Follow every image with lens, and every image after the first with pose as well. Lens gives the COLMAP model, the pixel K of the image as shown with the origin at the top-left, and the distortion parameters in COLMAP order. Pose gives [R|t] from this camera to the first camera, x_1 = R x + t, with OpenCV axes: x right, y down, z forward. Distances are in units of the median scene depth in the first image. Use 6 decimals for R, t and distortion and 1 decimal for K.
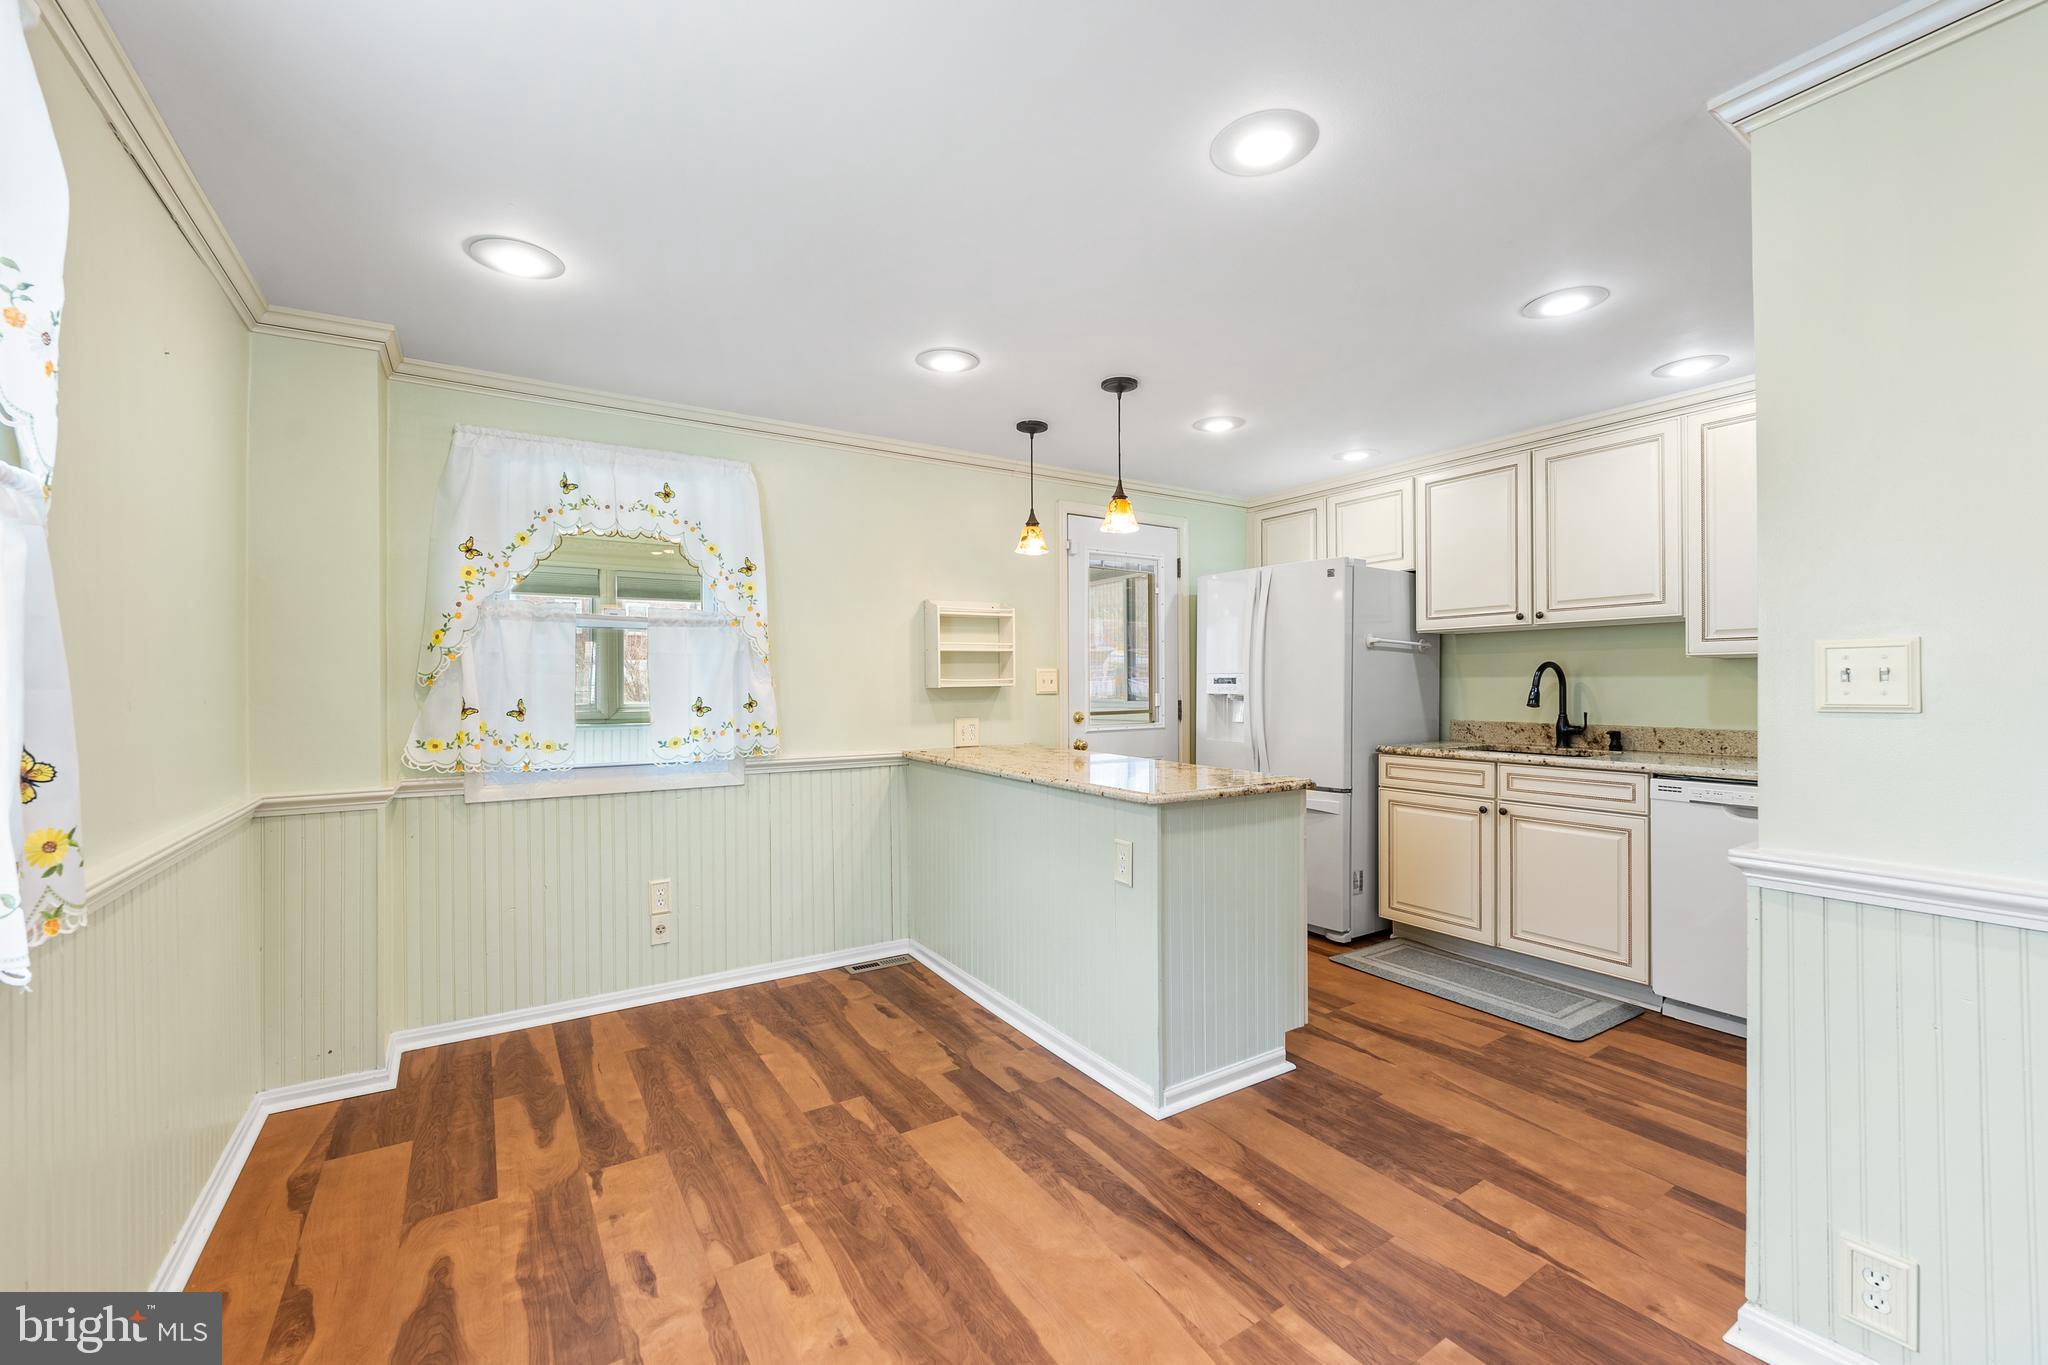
lens RADIAL K [[832.4, 0, 1018.1], [0, 832.4, 684.6], [0, 0, 1]] dist [-0.000189, -0.000827]
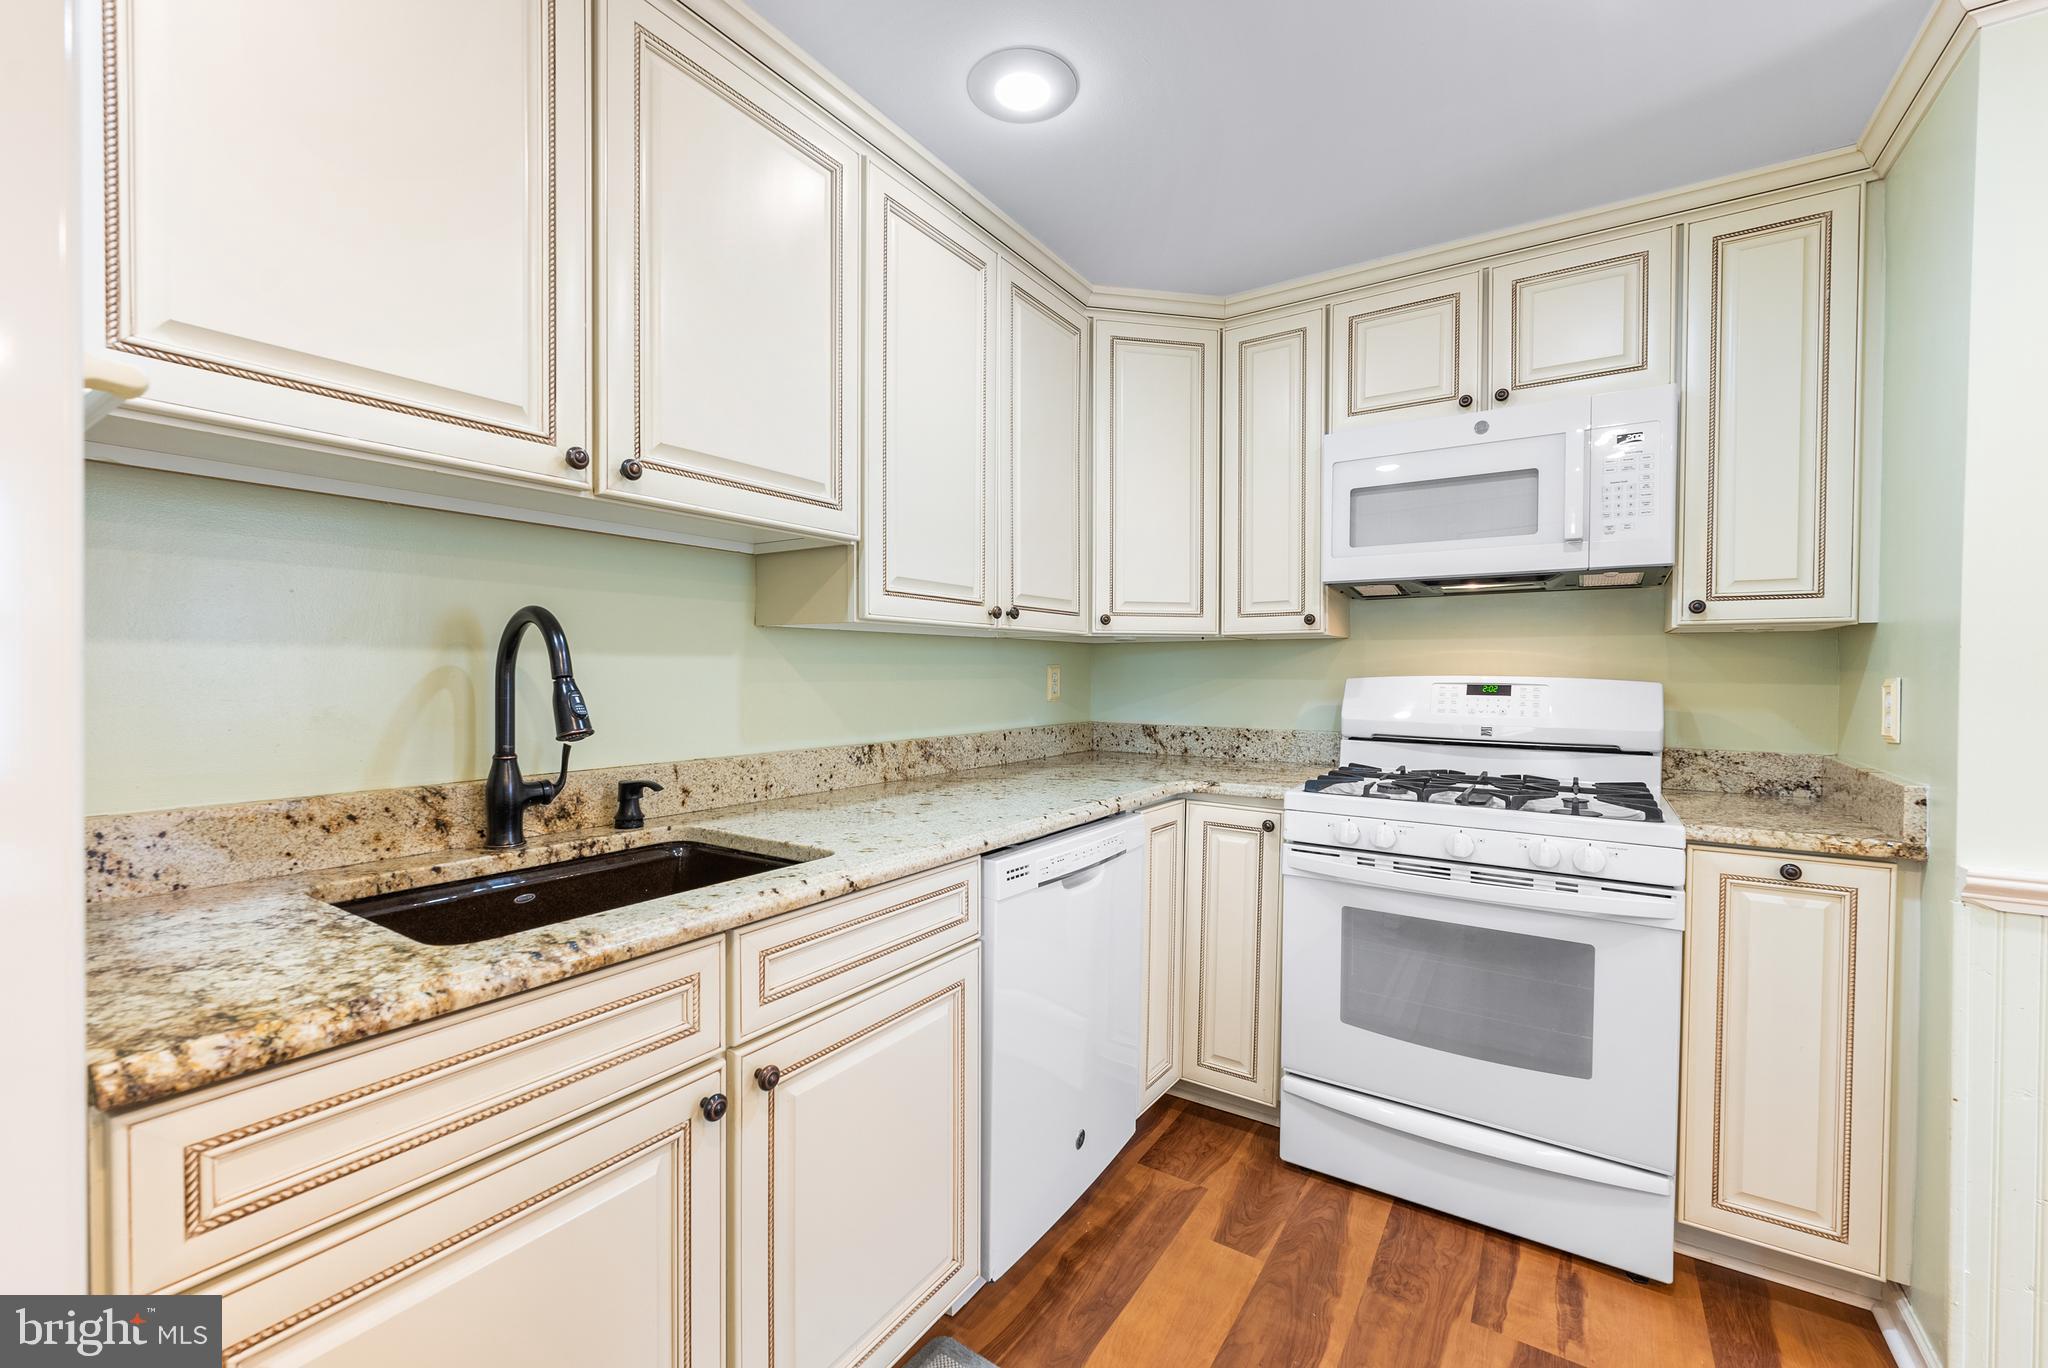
lens RADIAL K [[832.4, 0, 1017.8], [0, 832.4, 683.4], [0, 0, 1]] dist [-0.000189, -0.000827]
pose [[-0.393381, -0.010929, 0.919311, 0.349862], [-0.002220, 0.999938, 0.010938, 0.000432], [-0.919373, 0.002262, -0.393381, 1.395535]]
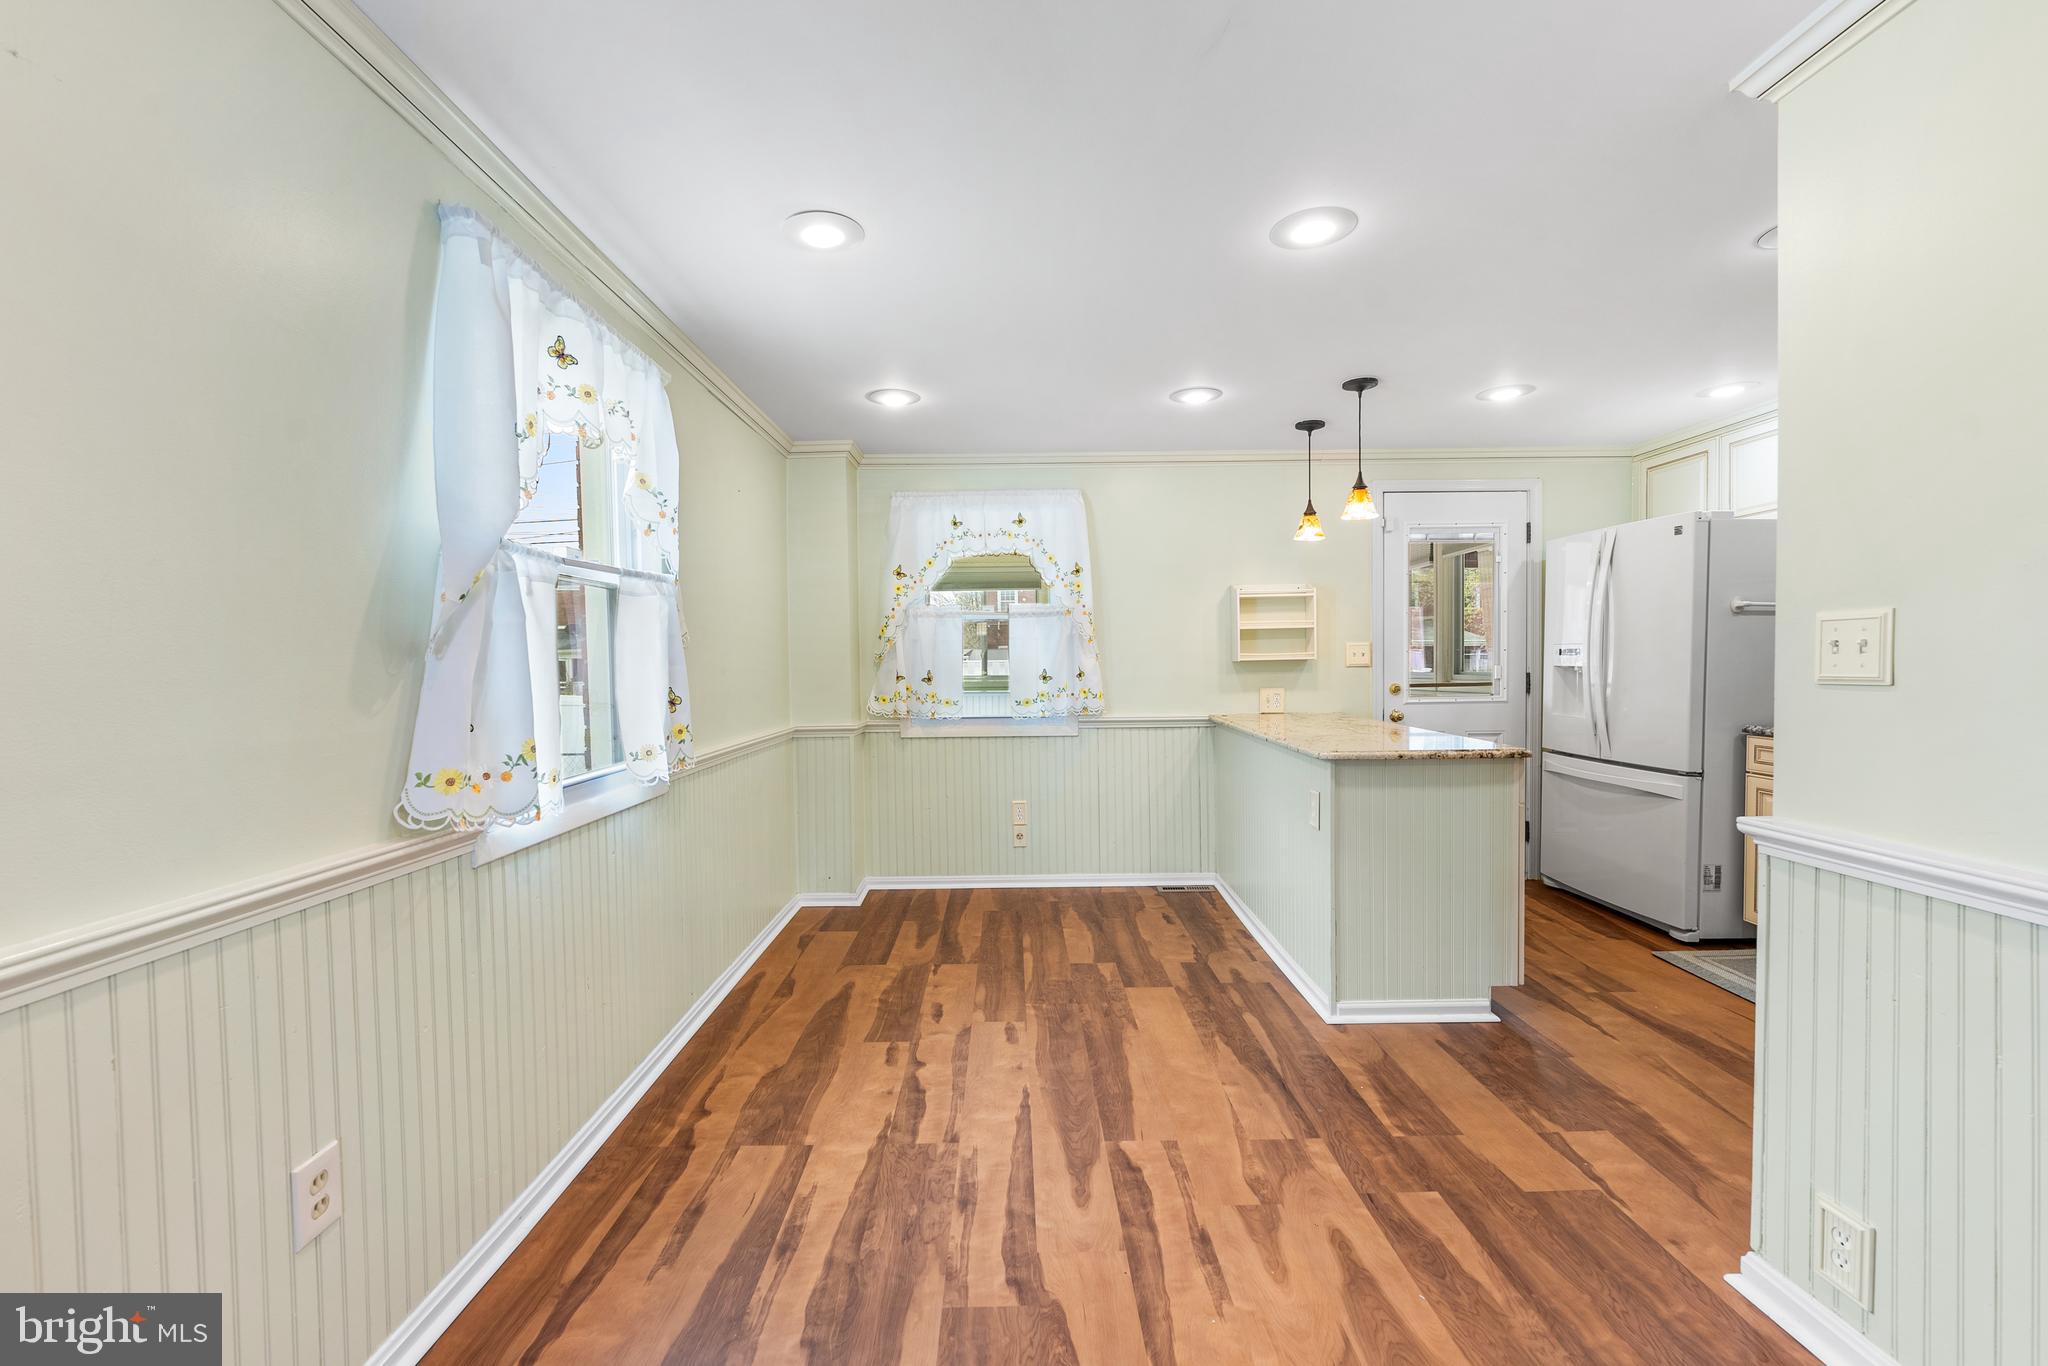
lens RADIAL K [[832.4, 0, 1025.4], [0, 832.4, 686.8], [0, 0, 1]] dist [-0.000189, -0.000827]
pose [[0.847532, 0.011587, -0.530618, 0.393835], [0.007480, 0.999402, 0.033772, -0.002930], [0.530692, -0.032591, 0.846938, -0.206945]]
